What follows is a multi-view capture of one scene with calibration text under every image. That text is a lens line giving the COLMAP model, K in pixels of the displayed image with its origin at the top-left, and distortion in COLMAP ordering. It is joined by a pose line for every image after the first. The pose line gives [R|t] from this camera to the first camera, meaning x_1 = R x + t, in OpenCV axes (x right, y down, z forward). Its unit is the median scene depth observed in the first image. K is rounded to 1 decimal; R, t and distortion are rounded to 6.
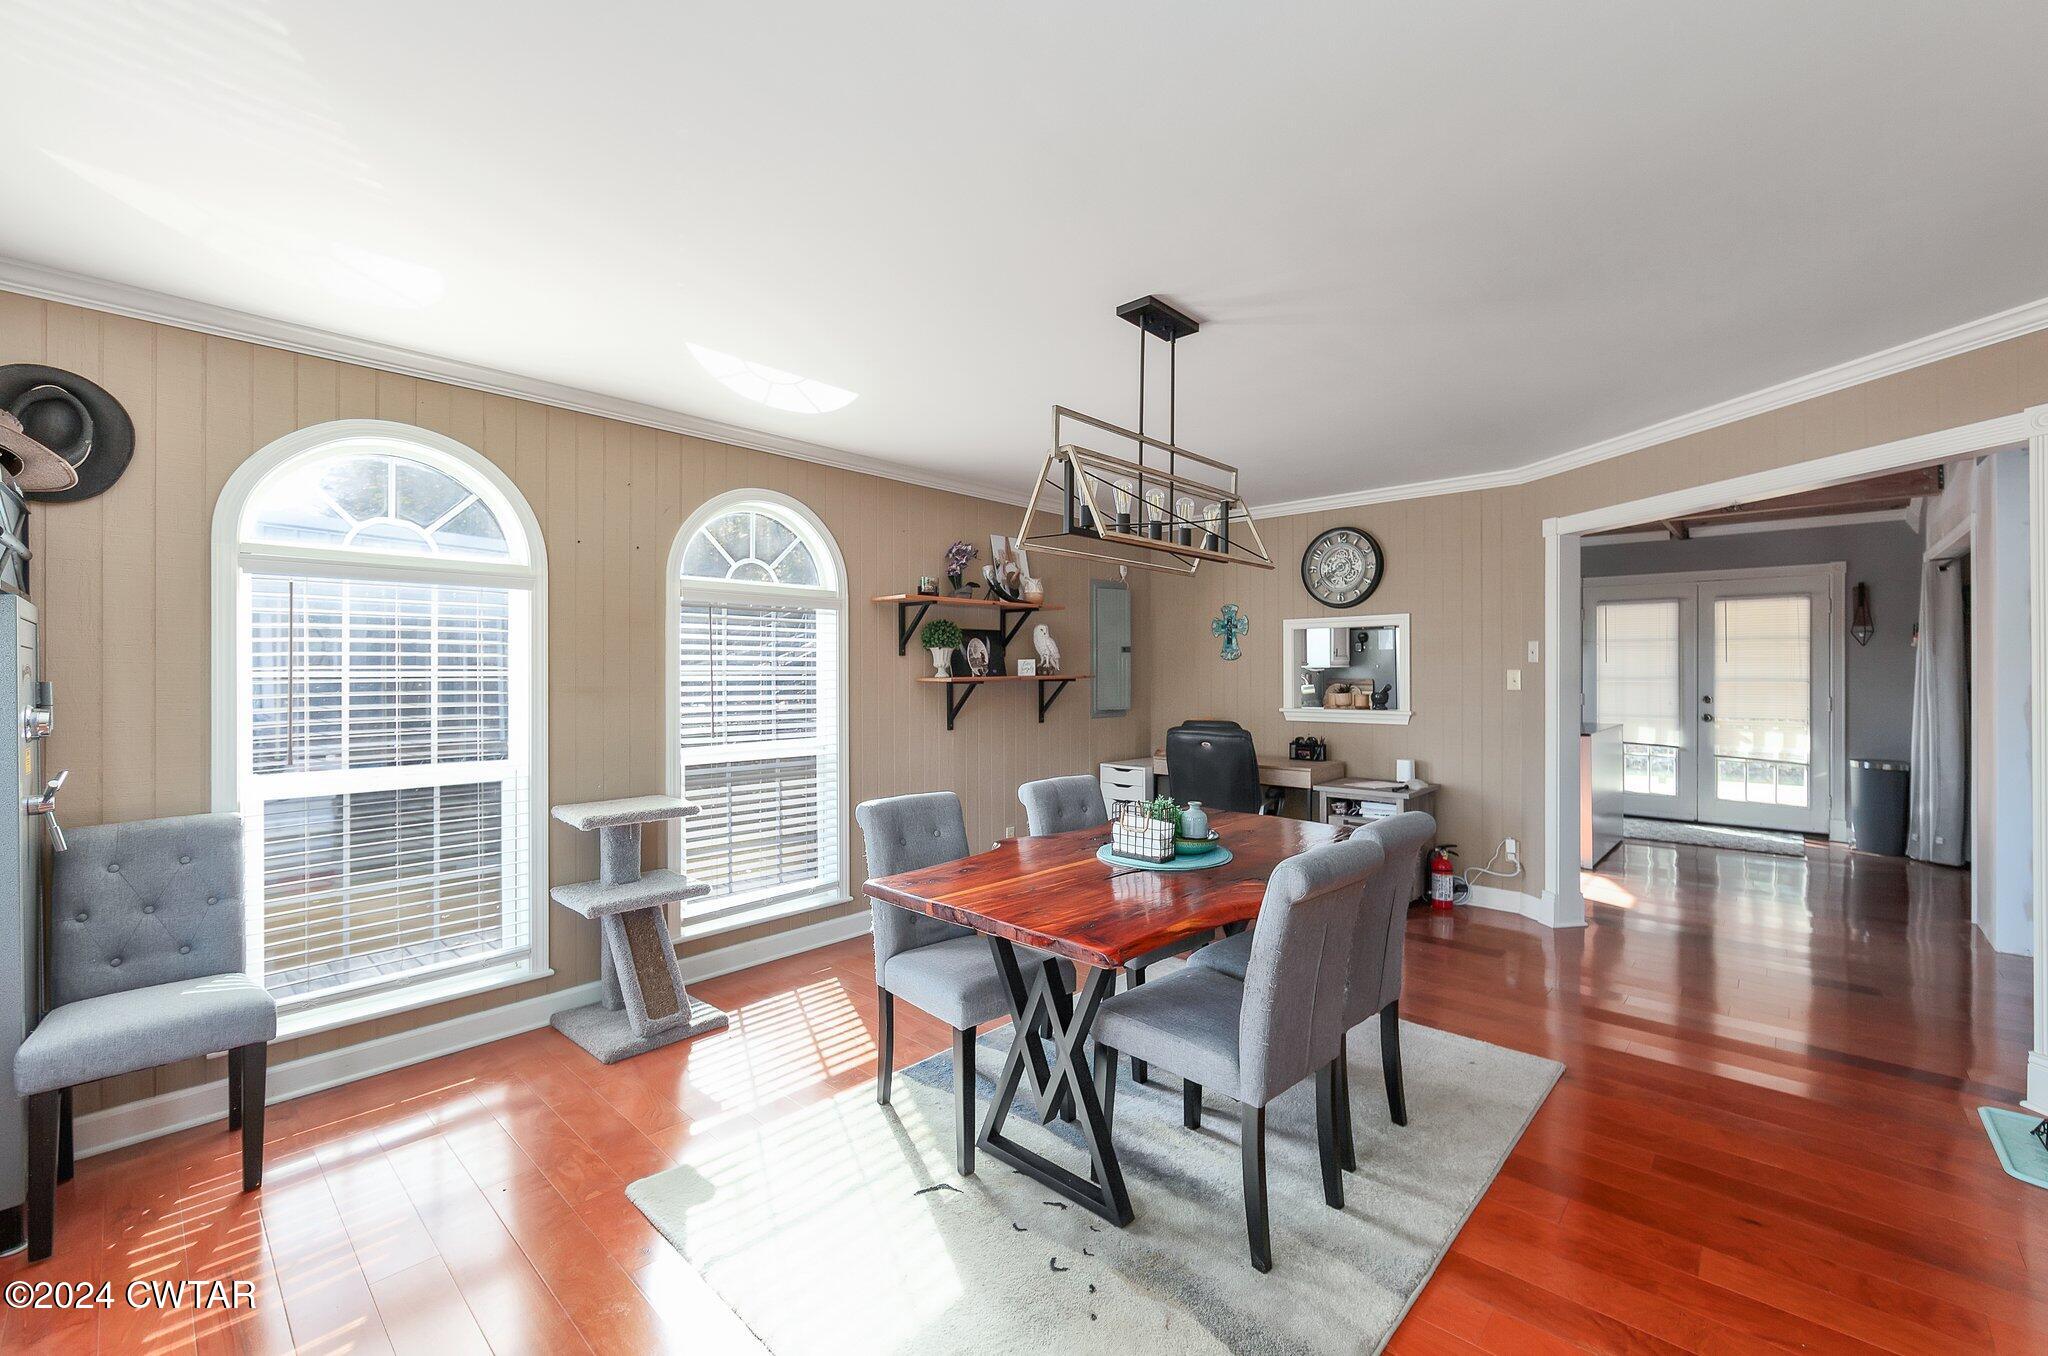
lens RADIAL K [[822.7, 0, 1047.7], [0, 822.7, 672.8], [0, 0, 1]] dist [0.002562, -0.001446]
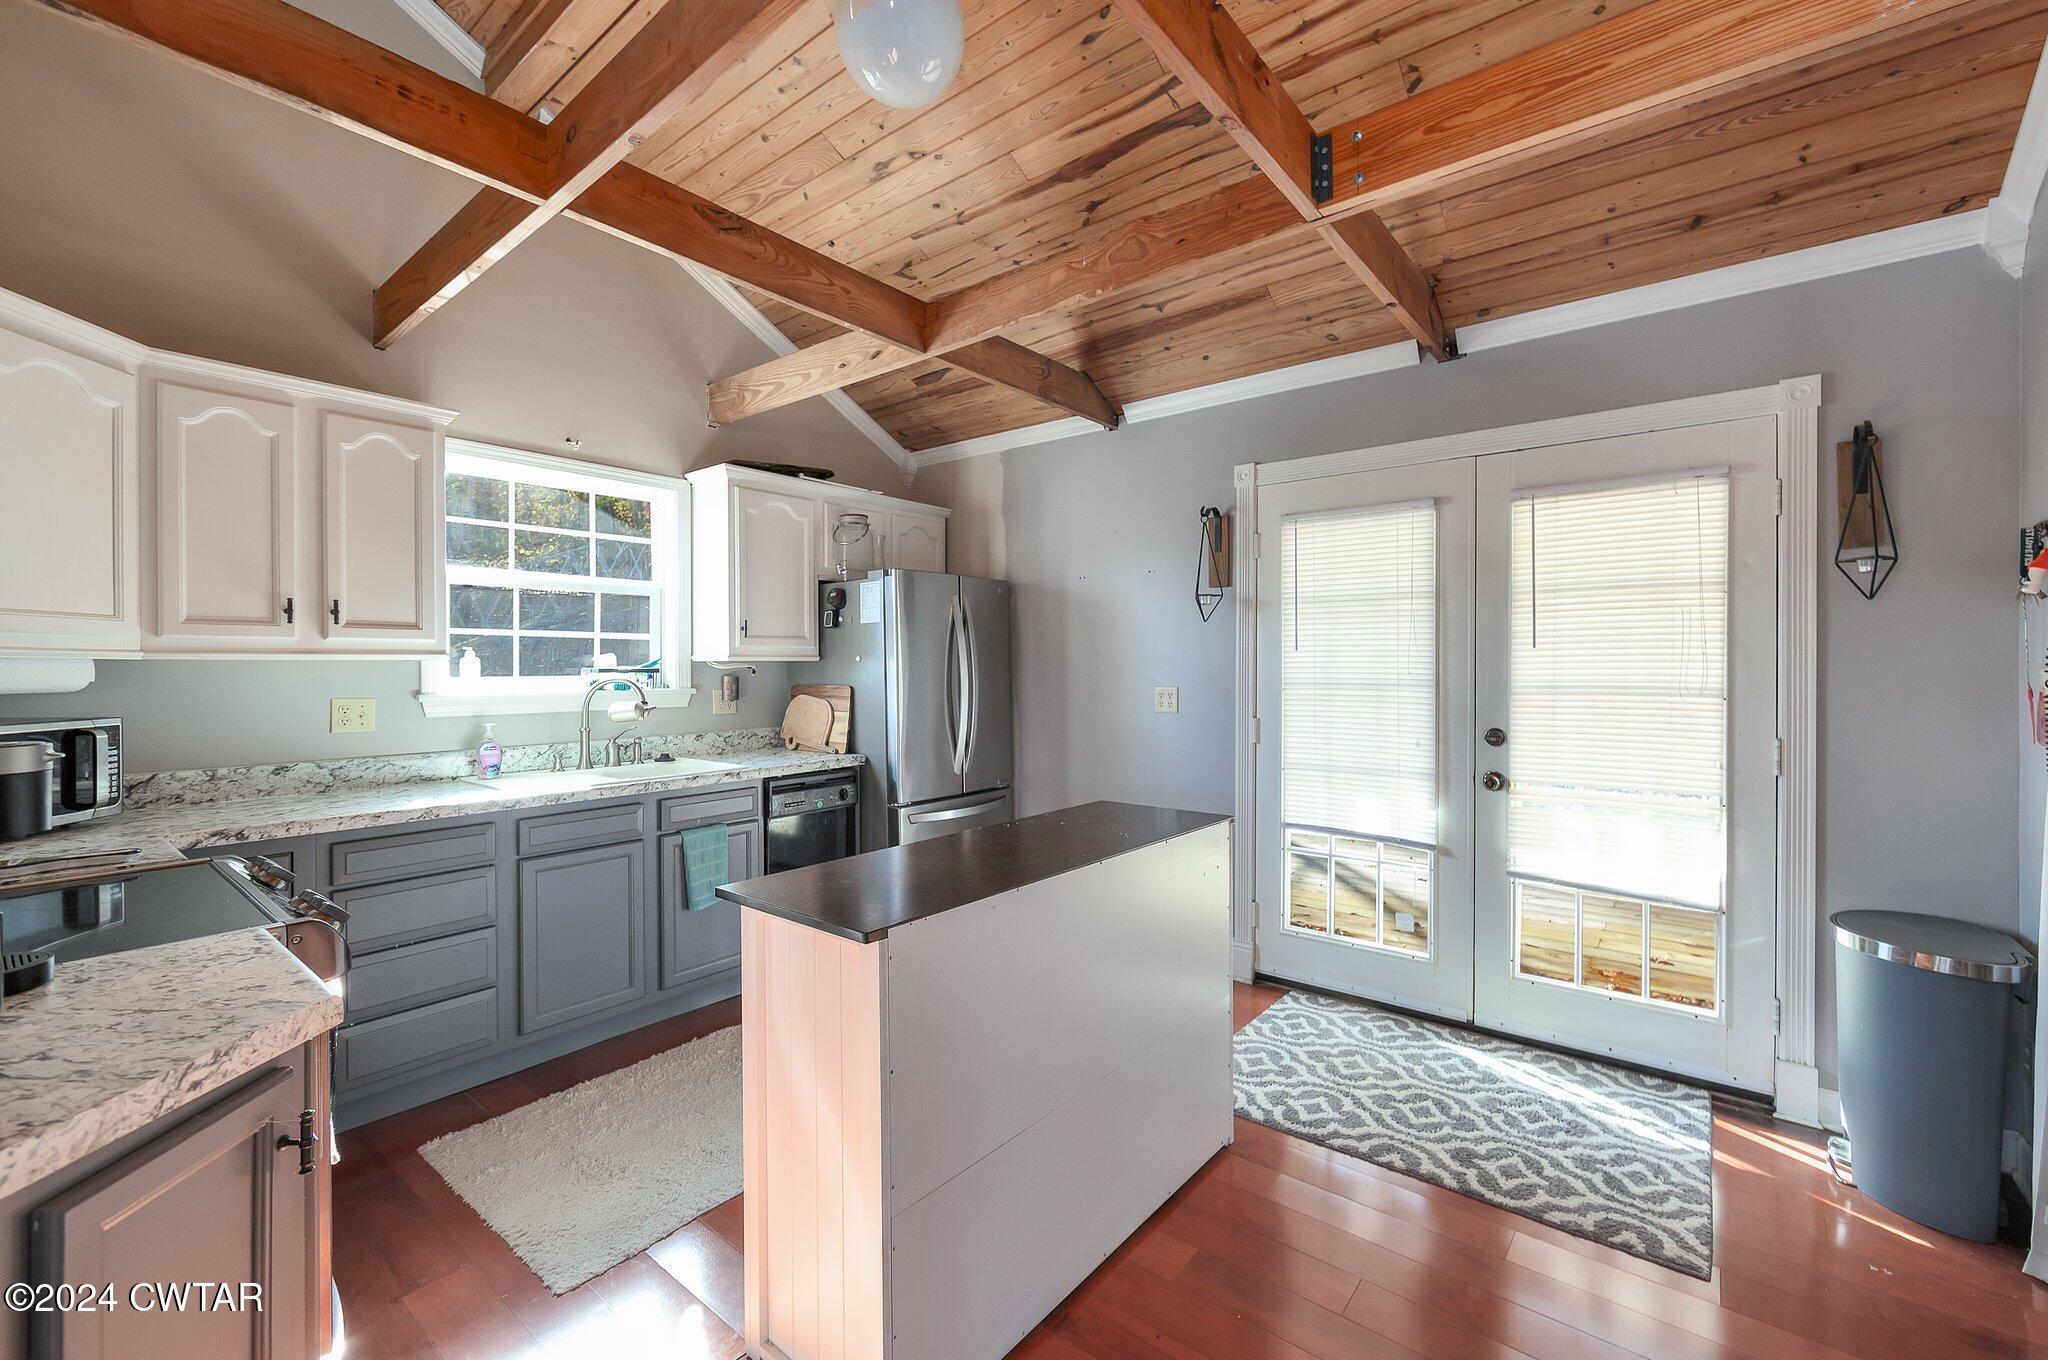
lens RADIAL K [[822.7, 0, 1051.1], [0, 822.7, 673.1], [0, 0, 1]] dist [0.002562, -0.001446]
pose [[0.998702, 0.001608, 0.050905, 0.571039], [-0.001786, 0.999992, 0.003447, -0.001011], [-0.050899, -0.003533, 0.998698, 0.611096]]
